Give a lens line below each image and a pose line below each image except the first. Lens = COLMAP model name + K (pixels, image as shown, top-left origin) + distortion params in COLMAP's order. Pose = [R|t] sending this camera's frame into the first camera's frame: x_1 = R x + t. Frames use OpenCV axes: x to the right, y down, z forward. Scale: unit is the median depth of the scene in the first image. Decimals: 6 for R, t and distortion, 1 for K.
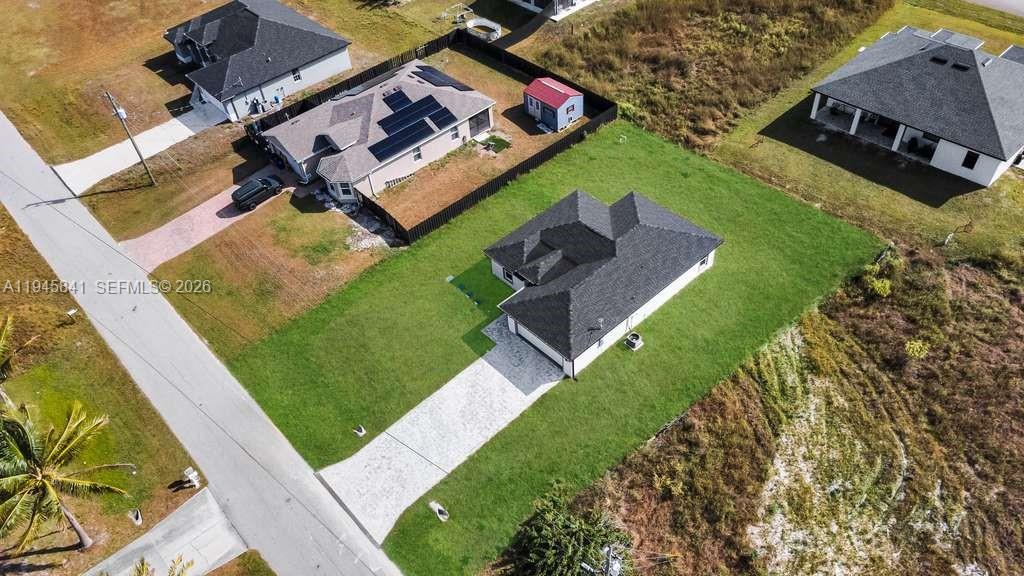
lens RADIAL K [[767.5, 0, 512.3], [0, 767.5, 288.5], [0, 0, 1]] dist [0.000964, 0.000022]
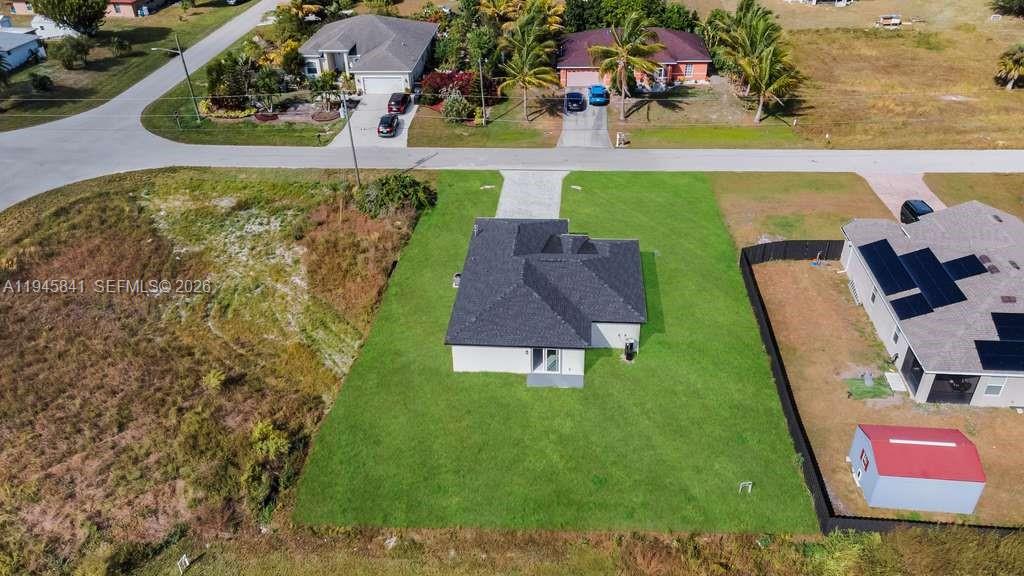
lens RADIAL K [[767.5, 0, 512.3], [0, 767.5, 288.5], [0, 0, 1]] dist [0.000964, 0.000022]
pose [[-0.725035, 0.462745, -0.510089, 0.600135], [-0.413067, 0.300467, 0.859707, -0.799989], [0.551090, 0.834019, -0.026704, 0.992621]]
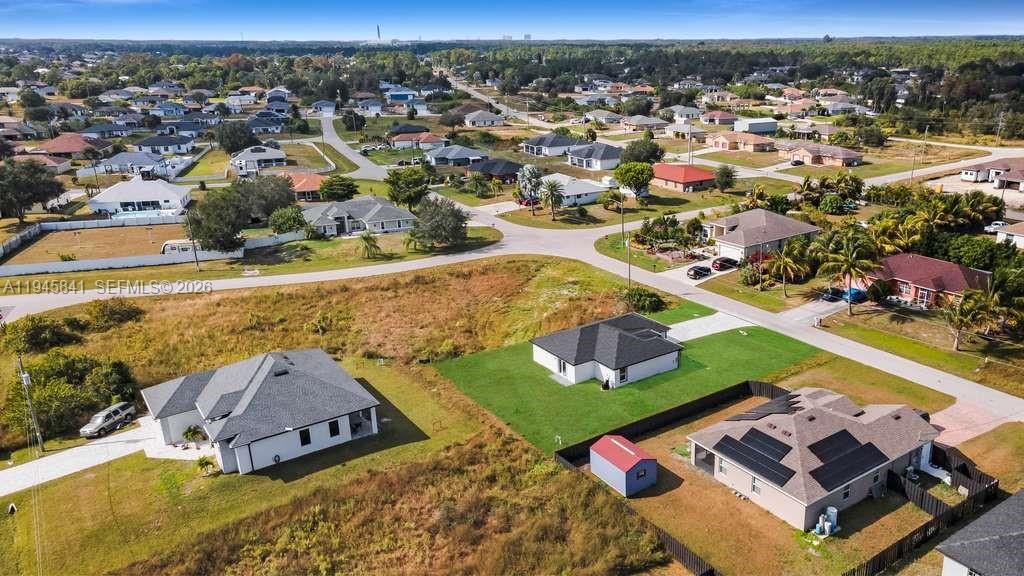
lens RADIAL K [[767.5, 0, 512.3], [0, 767.5, 288.5], [0, 0, 1]] dist [0.000964, 0.000022]
pose [[-0.981390, 0.045361, 0.186590, 0.007846], [0.186175, 0.462789, 0.866698, -1.451842], [-0.047037, 0.885307, -0.462622, 1.603516]]
